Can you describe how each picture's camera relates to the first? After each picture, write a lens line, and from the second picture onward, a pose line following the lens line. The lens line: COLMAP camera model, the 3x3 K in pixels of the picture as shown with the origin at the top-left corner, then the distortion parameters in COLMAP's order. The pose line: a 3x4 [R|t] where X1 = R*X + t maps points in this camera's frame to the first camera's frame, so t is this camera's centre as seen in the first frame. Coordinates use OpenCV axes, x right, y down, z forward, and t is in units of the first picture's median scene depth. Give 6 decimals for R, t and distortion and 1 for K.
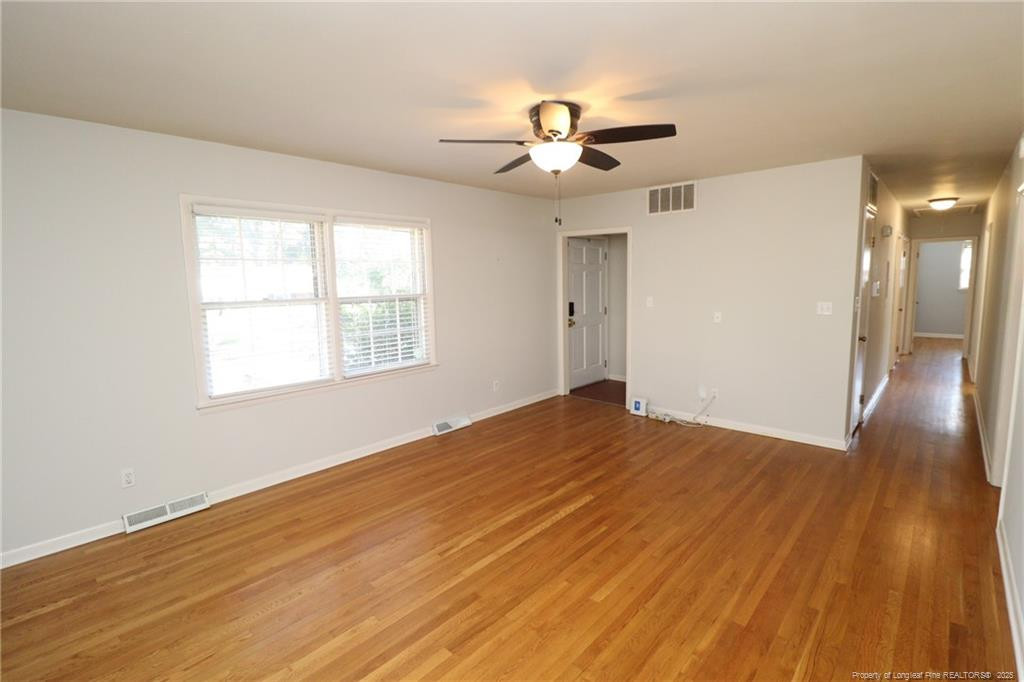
lens RADIAL K [[473.4, 0, 523.6], [0, 473.4, 334.0], [0, 0, 1]] dist [0.001740, -0.013935]
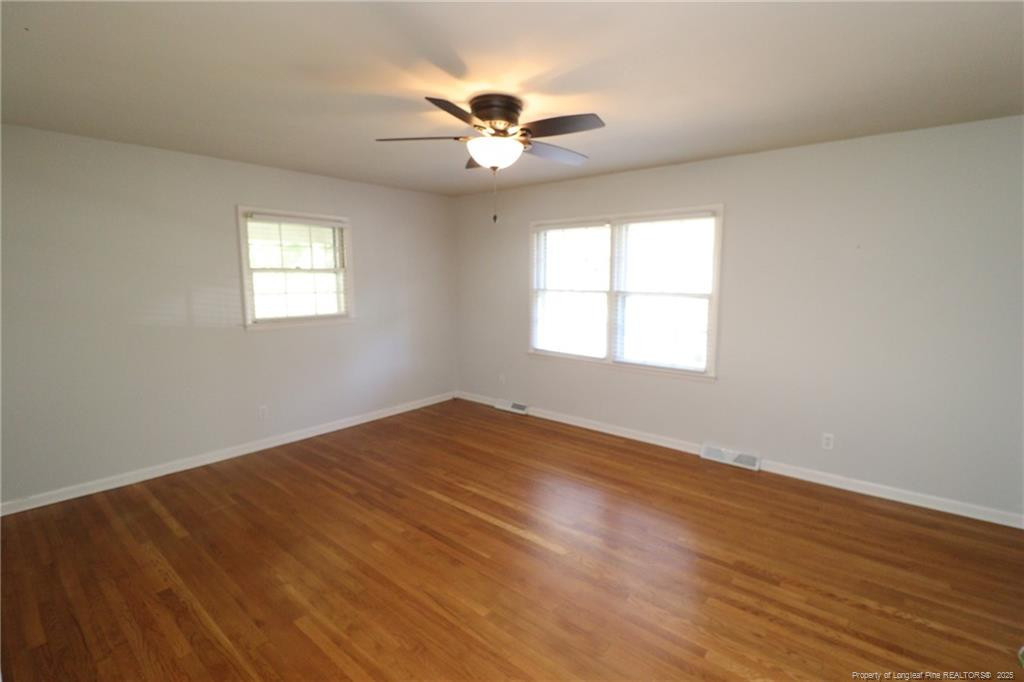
lens RADIAL K [[473.4, 0, 523.6], [0, 473.4, 334.0], [0, 0, 1]] dist [0.001740, -0.013935]
pose [[0.044056, 0.137897, -0.989466, 0.755744], [-0.117102, 0.984313, 0.131965, -0.098955], [0.992142, 0.110055, 0.059513, 0.729222]]
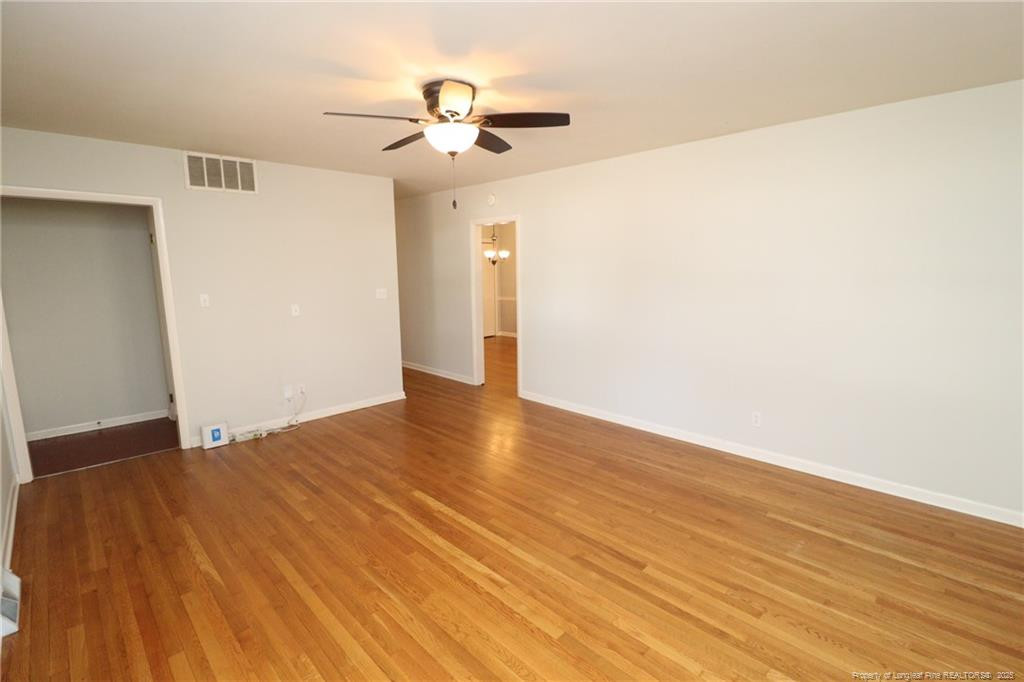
lens RADIAL K [[472.4, 0, 530.3], [0, 472.4, 333.2], [0, 0, 1]] dist [0.000953, -0.013784]
pose [[0.044001, -0.121869, 0.991570, -0.655326], [0.127188, 0.985139, 0.115435, -0.048620], [-0.990902, 0.121036, 0.058847, 0.581525]]
